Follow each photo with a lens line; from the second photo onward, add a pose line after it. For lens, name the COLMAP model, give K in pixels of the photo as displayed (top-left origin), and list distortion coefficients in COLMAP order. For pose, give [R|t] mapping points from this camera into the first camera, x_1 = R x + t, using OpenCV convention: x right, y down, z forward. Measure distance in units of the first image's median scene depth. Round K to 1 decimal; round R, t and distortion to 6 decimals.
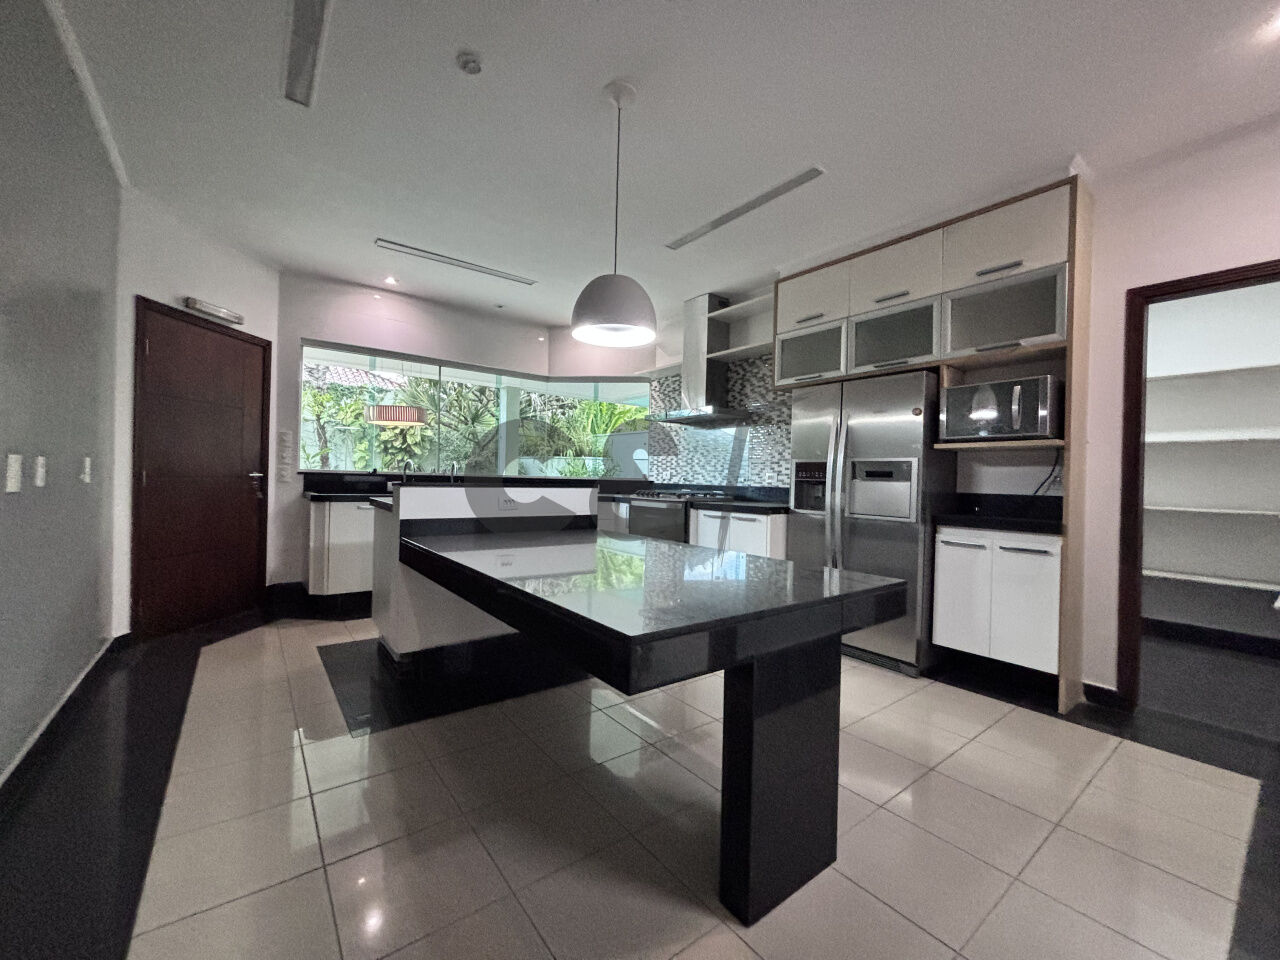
lens RADIAL K [[517.6, 0, 640.0], [0, 517.6, 480.0], [0, 0, 1]] dist [0.007445, -0.000075]
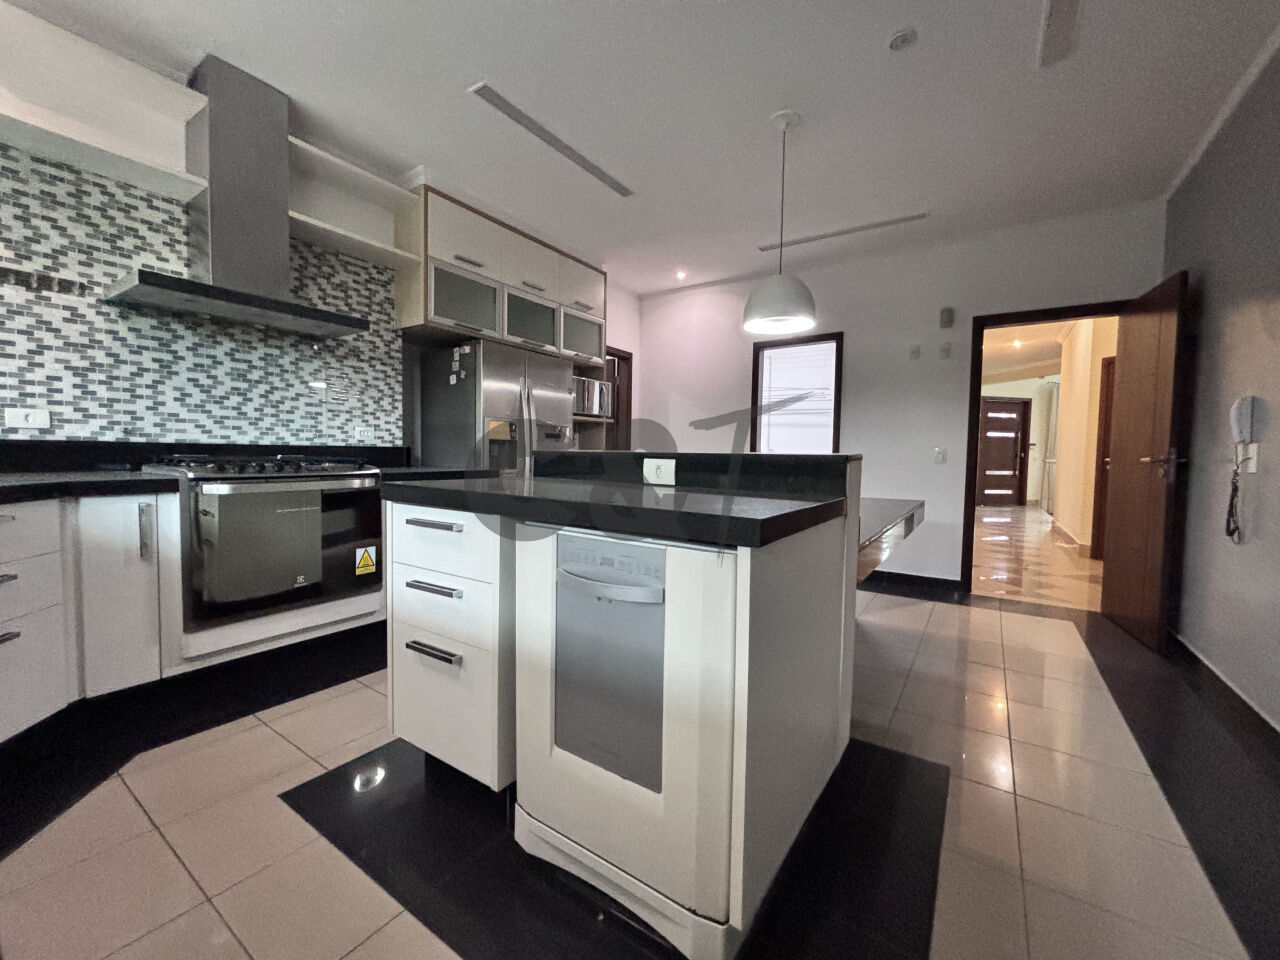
lens RADIAL K [[517.6, 0, 640.0], [0, 517.6, 480.0], [0, 0, 1]] dist [0.007445, -0.000075]
pose [[-0.316216, -0.077994, 0.945476, -0.573410], [-0.018147, 0.996930, 0.076169, -0.001772], [-0.948514, 0.006928, -0.316660, 0.871253]]
